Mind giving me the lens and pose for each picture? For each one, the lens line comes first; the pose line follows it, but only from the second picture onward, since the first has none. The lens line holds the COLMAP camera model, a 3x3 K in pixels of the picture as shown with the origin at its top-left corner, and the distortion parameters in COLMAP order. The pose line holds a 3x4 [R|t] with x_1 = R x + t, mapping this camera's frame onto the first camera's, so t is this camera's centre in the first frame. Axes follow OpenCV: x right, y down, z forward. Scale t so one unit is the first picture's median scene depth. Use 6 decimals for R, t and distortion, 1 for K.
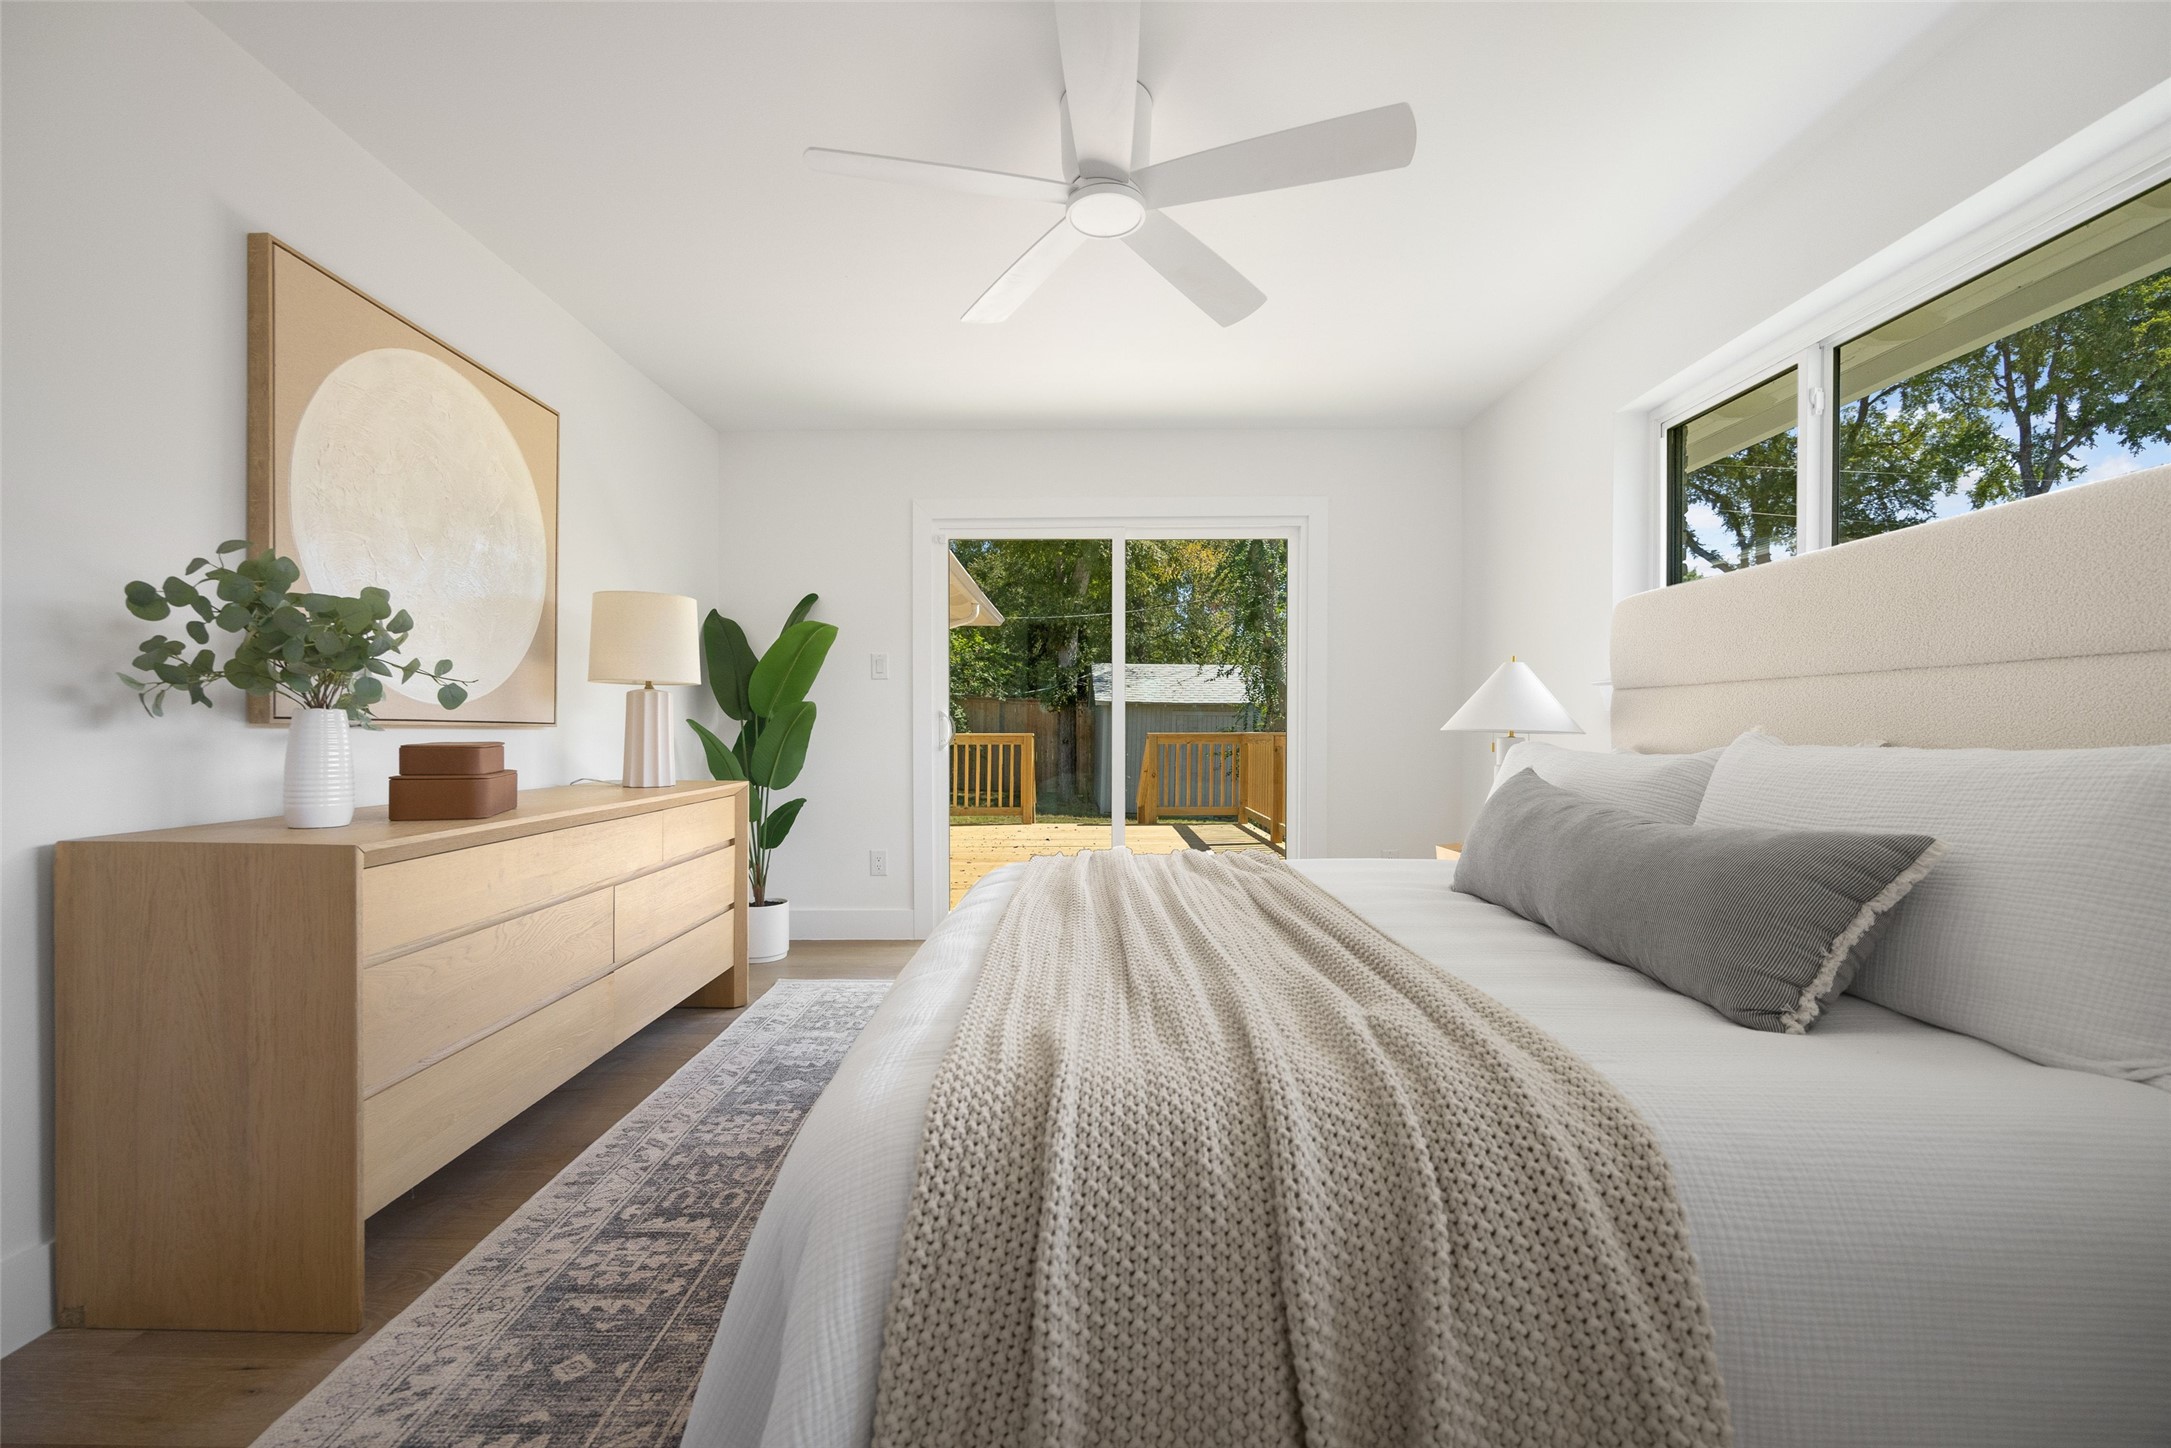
lens RADIAL K [[865.2, 0, 1074.7], [0, 865.2, 733.9], [0, 0, 1]] dist [-0.002748, 0.000759]
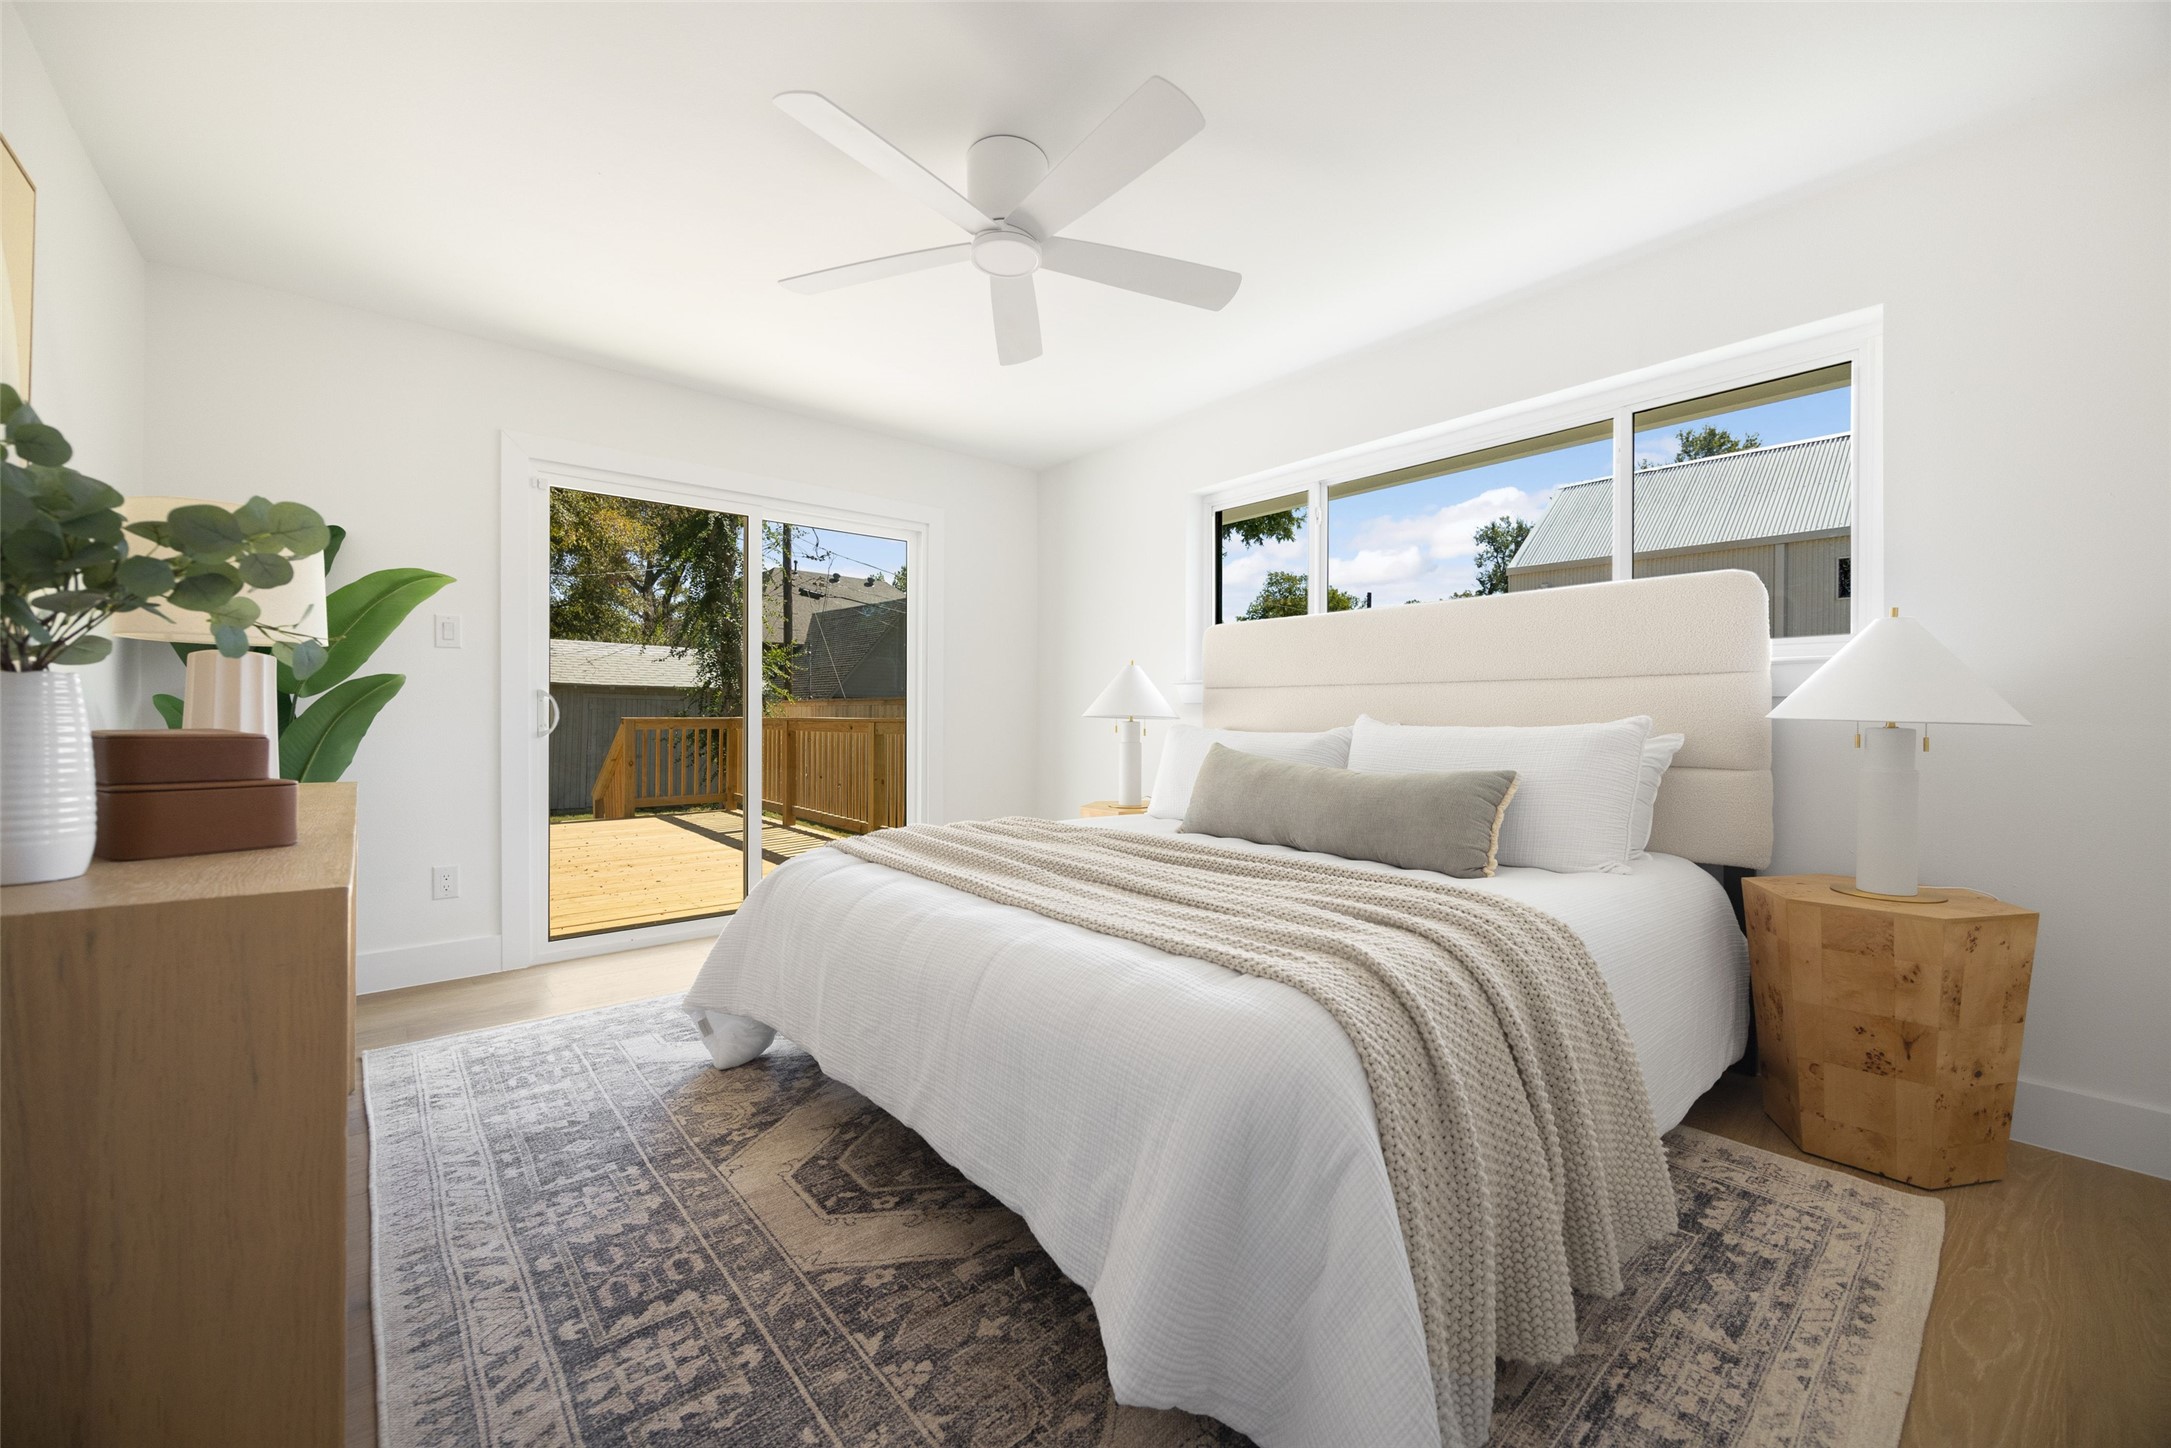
lens RADIAL K [[839.0, 0, 1071.3], [0, 839.0, 714.2], [0, 0, 1]] dist [-0.002421, 0.001145]
pose [[0.757871, 0.005067, 0.652385, -0.465759], [-0.001492, 0.999981, -0.006033, 0.001120], [-0.652403, 0.003598, 0.757864, 0.091185]]
